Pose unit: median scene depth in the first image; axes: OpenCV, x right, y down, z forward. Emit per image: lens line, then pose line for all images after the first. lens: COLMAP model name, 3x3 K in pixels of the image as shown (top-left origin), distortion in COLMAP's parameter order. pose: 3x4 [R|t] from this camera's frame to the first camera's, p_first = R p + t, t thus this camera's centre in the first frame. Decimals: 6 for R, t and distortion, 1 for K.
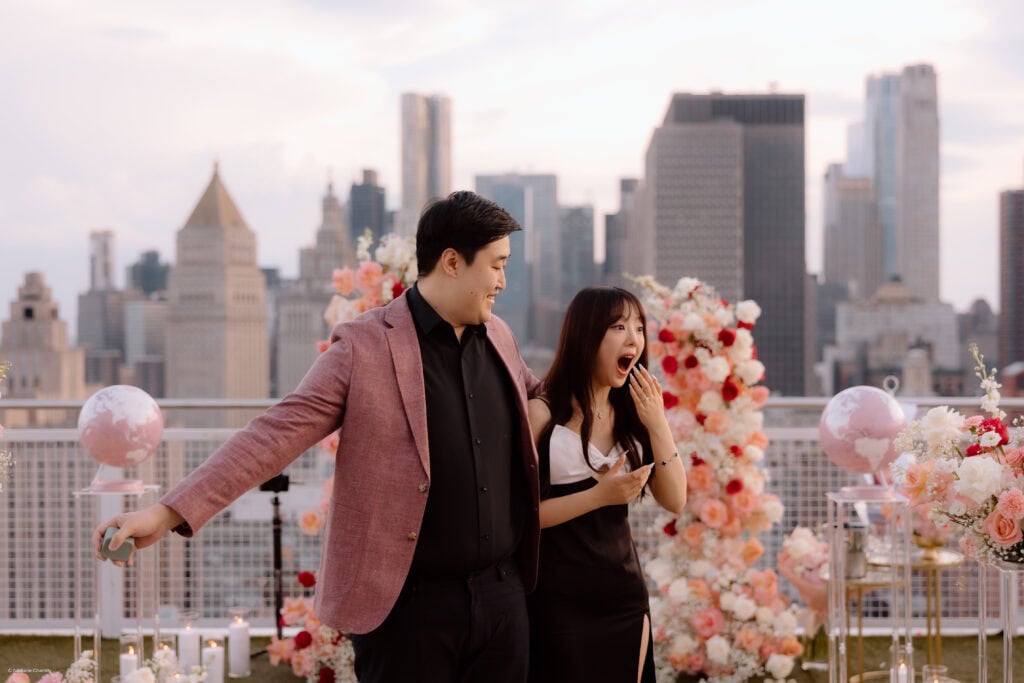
lens RADIAL K [[1457.8, 0, 566.2], [0, 1457.8, 341.5], [0, 0, 1]] dist [0.001605, 0.000000]
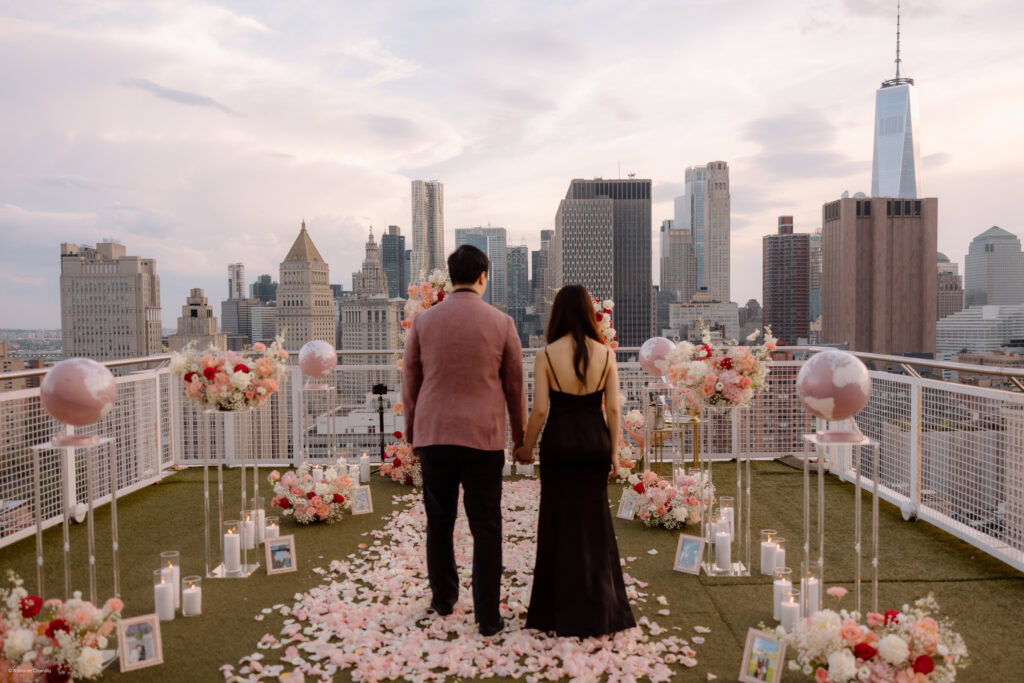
lens RADIAL K [[854.3, 0, 525.5], [0, 854.3, 360.8], [0, 0, 1]] dist [0.004603, -0.001898]
pose [[0.999820, -0.008863, 0.016776, -0.014549], [0.008197, 0.999191, 0.039376, 0.010752], [-0.017111, -0.039232, 0.999084, -0.219032]]
